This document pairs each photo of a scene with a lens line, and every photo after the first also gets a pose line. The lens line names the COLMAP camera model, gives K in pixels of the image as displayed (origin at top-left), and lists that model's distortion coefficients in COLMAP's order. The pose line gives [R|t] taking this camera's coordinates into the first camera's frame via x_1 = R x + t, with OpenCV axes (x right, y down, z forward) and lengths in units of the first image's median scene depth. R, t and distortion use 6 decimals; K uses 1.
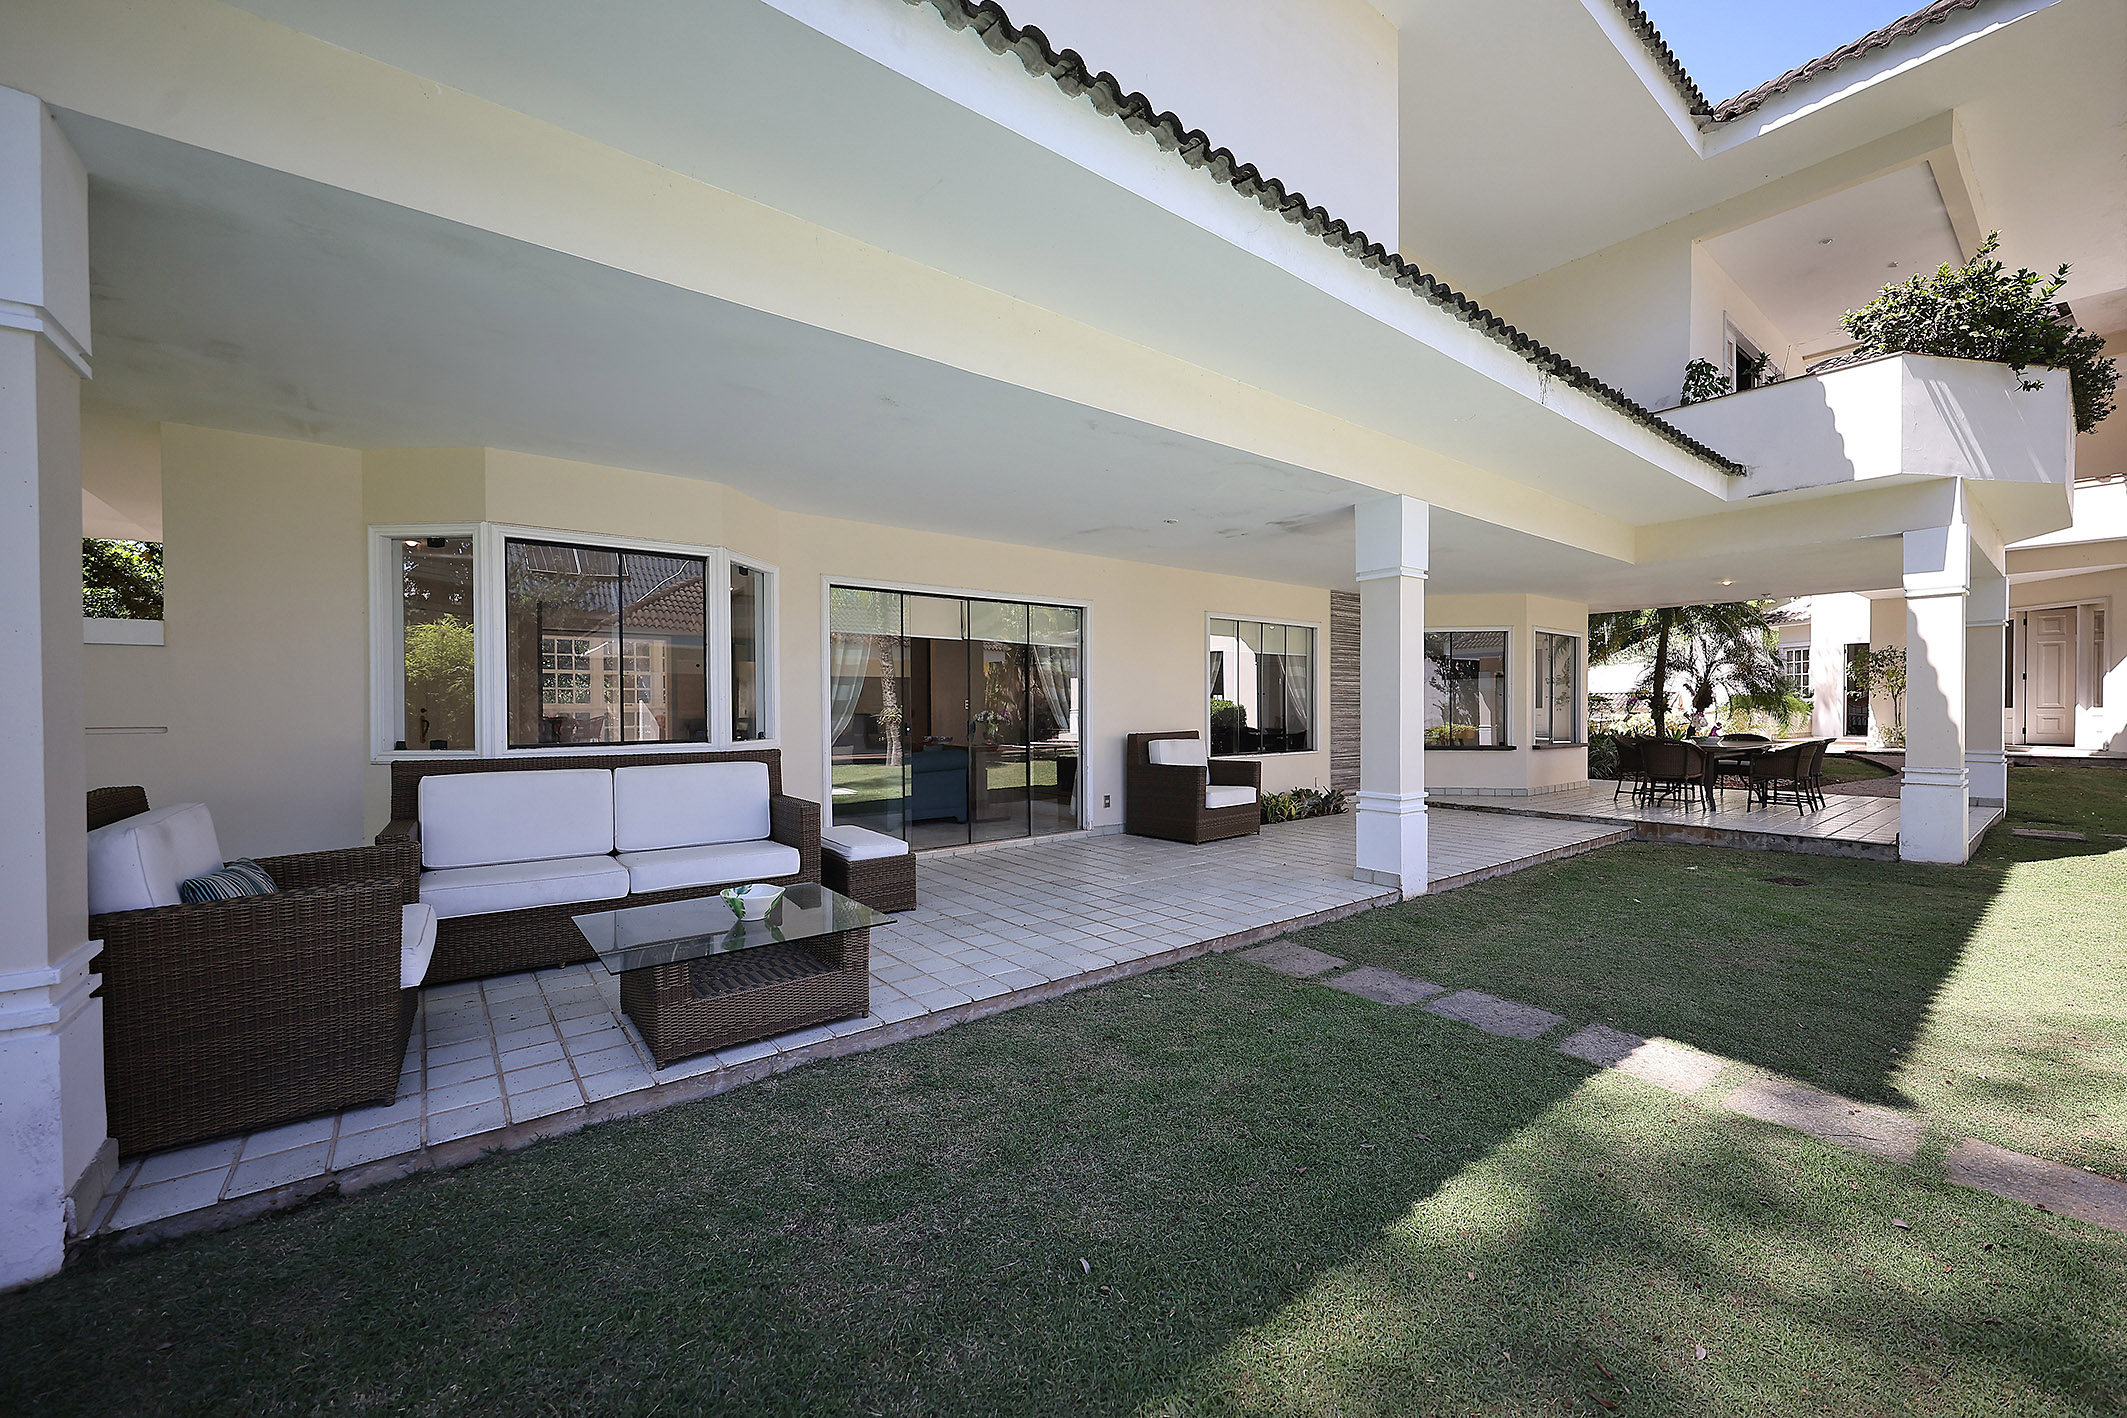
lens RADIAL K [[831.0, 0, 1064.1], [0, 831.0, 717.4], [0, 0, 1]] dist [0.002818, 0.000137]
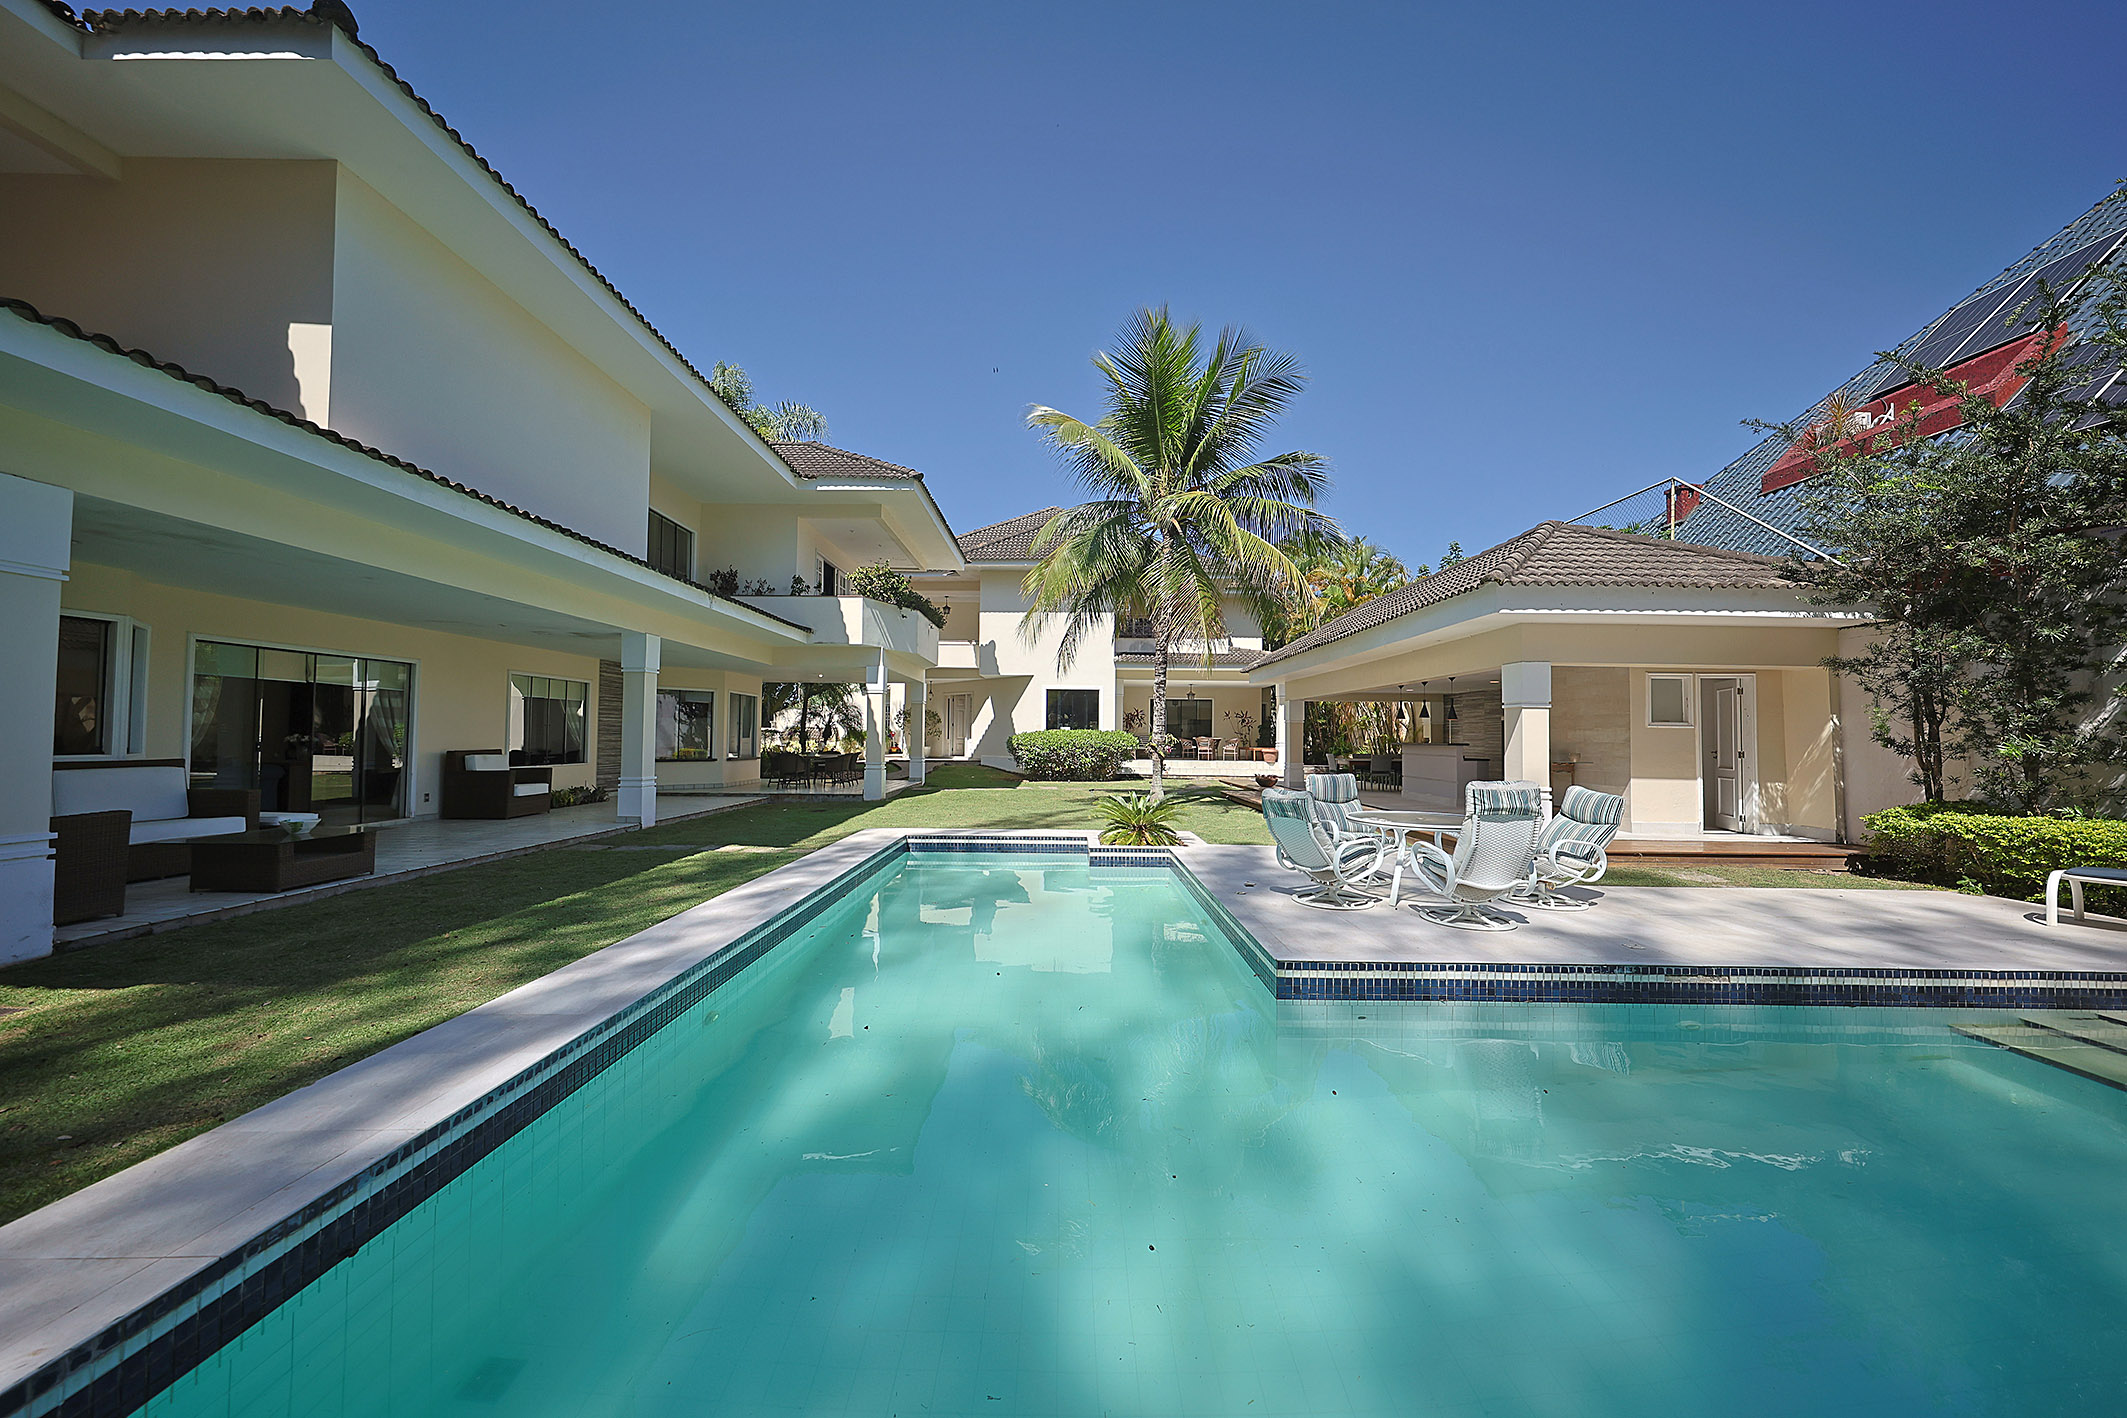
lens RADIAL K [[719.1, 0, 1057.8], [0, 719.1, 716.3], [0, 0, 1]] dist [0.000683, 0.000026]
pose [[0.623839, 0.034877, 0.780775, -0.248858], [-0.003566, 0.999120, -0.041781, 0.007673], [-0.781545, 0.023280, 0.623414, -0.654930]]
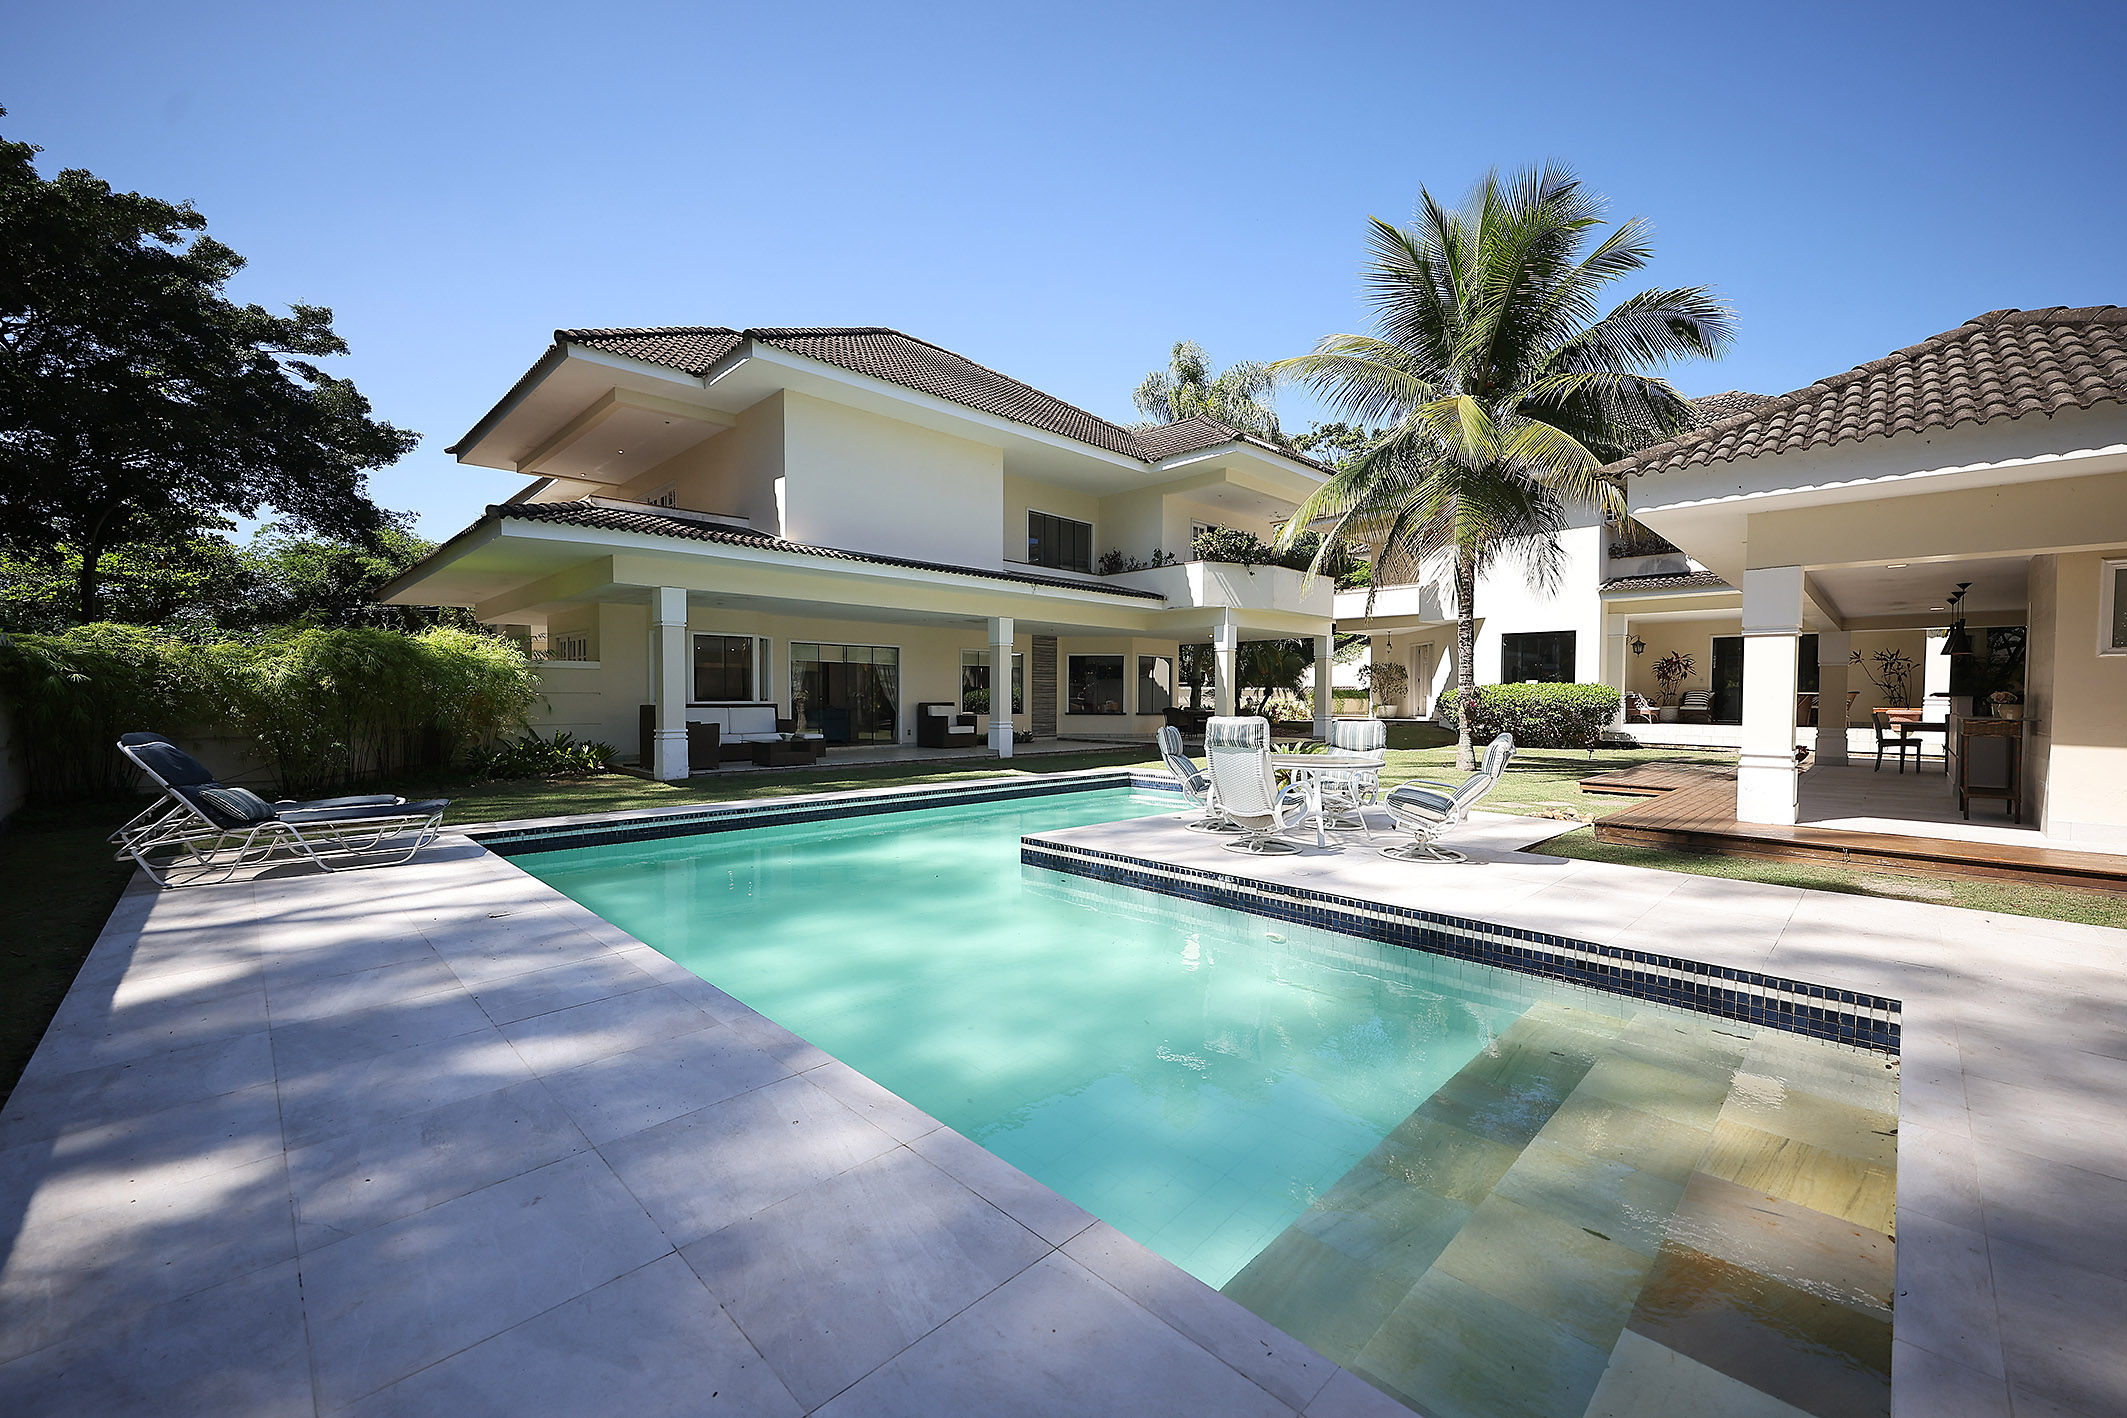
lens RADIAL K [[831.0, 0, 1064.1], [0, 831.0, 717.4], [0, 0, 1]] dist [0.002818, 0.000137]
pose [[0.993496, 0.006611, 0.113671, 0.216299], [-0.008167, 0.999879, 0.013231, 0.026931], [-0.113570, -0.014073, 0.993430, -1.325614]]
